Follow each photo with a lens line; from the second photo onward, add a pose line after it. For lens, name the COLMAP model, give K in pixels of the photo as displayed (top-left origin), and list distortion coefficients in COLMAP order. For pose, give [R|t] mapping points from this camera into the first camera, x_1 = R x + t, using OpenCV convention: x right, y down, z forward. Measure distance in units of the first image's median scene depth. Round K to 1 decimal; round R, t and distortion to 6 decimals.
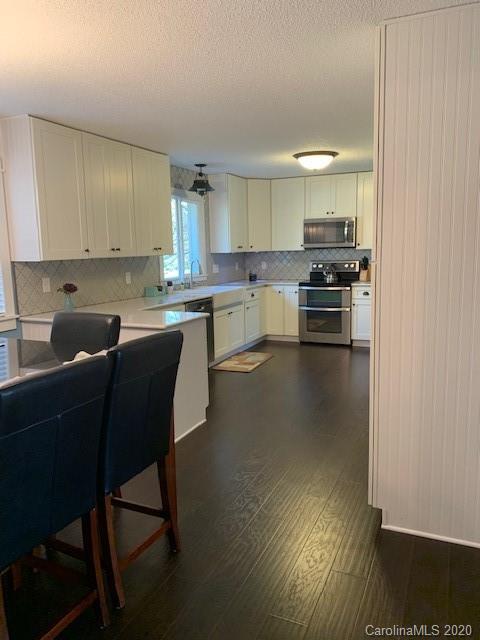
lens RADIAL K [[488.5, 0, 238.8], [0, 488.5, 321.8], [0, 0, 1]] dist [0.034903, -0.019698]
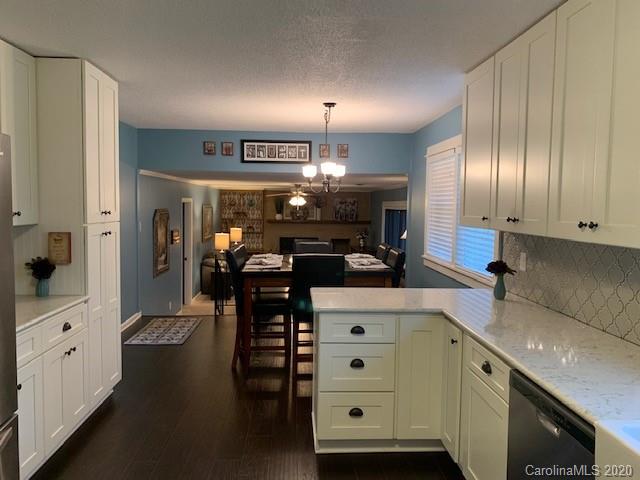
lens RADIAL K [[488.5, 0, 317.2], [0, 488.5, 230.9], [0, 0, 1]] dist [0.034903, -0.019698]
pose [[-0.890194, 0.034134, -0.454301, 0.115043], [-0.062564, 0.978582, 0.196118, -0.147660], [0.451266, 0.203006, -0.868992, 0.881672]]
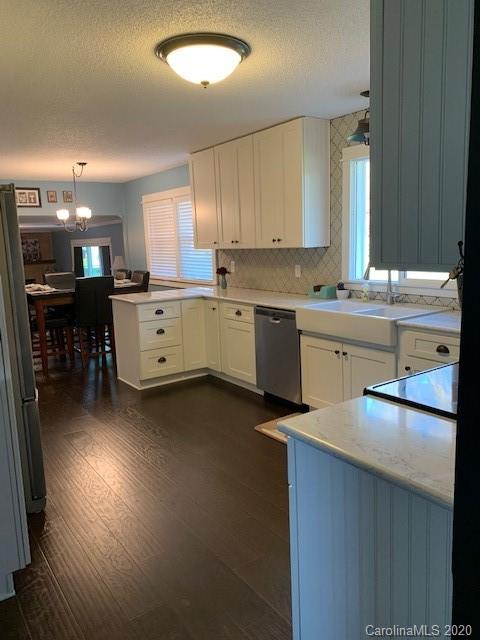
lens RADIAL K [[488.5, 0, 244.1], [0, 488.5, 318.7], [0, 0, 1]] dist [0.034903, -0.019698]
pose [[-0.494922, 0.173779, -0.851383, 0.446097], [-0.086249, 0.965135, 0.247135, -0.160510], [0.864646, 0.195744, -0.462678, 0.987329]]
